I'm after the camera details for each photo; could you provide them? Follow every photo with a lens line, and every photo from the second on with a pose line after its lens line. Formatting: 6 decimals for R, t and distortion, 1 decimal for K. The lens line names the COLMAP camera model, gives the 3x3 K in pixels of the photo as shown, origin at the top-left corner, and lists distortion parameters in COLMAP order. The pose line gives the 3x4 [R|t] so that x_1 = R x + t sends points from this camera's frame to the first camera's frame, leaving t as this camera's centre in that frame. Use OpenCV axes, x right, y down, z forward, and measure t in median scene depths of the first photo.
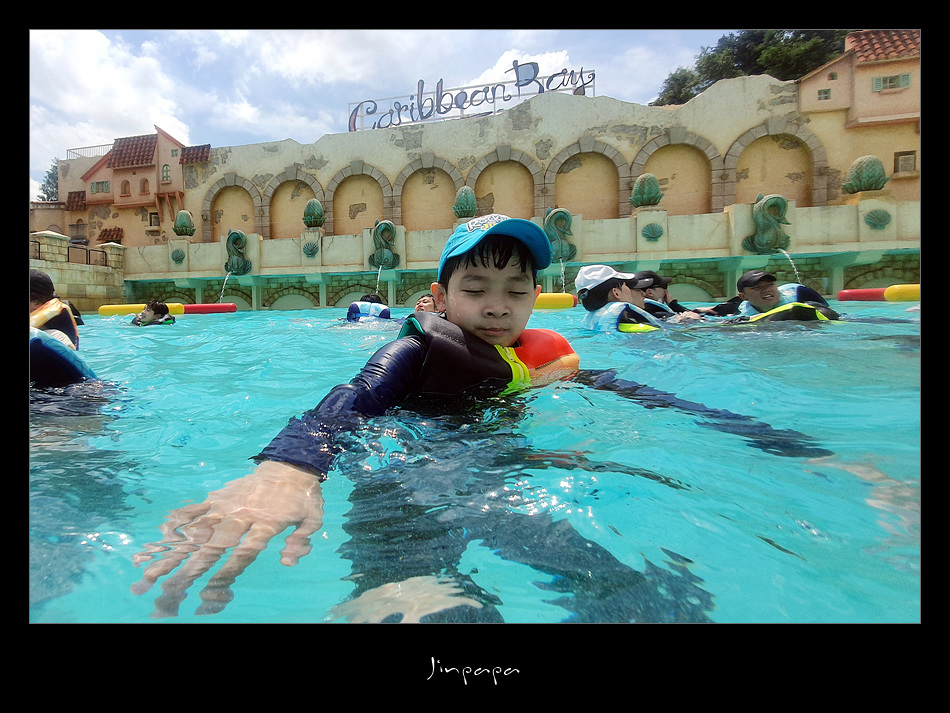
lens RADIAL K [[446.0, 0, 353.3], [0, 446.0, 326.2], [0, 0, 1]] dist [0.001268, -0.000739]
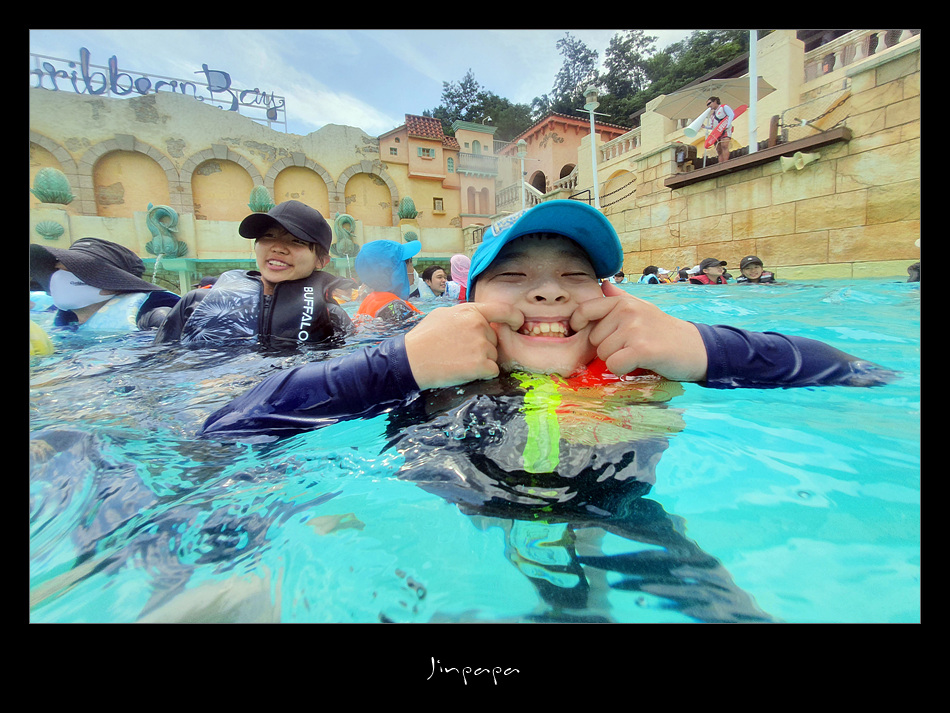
lens RADIAL K [[354.9, 0, 468.2], [0, 354.9, 312.1], [0, 0, 1]] dist [0.010992, -0.000048]
pose [[0.783979, -0.058360, 0.618038, 0.355889], [0.050861, 0.998263, 0.029747, -0.004911], [-0.618700, 0.008113, 0.785586, -0.059731]]
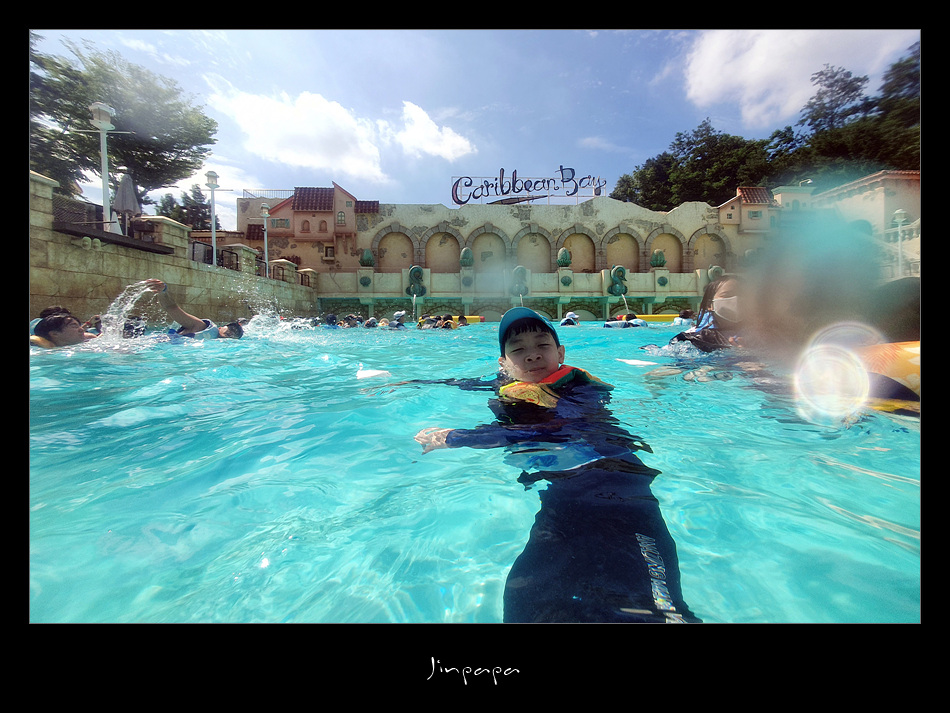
lens RADIAL K [[363.8, 0, 476.5], [0, 363.8, 322.0], [0, 0, 1]] dist [-0.003628, 0.005885]
pose [[0.955546, 0.009767, 0.294681, -0.363513], [0.002835, 0.999101, -0.042308, 0.014477], [-0.294829, 0.041263, 0.954659, -0.144956]]
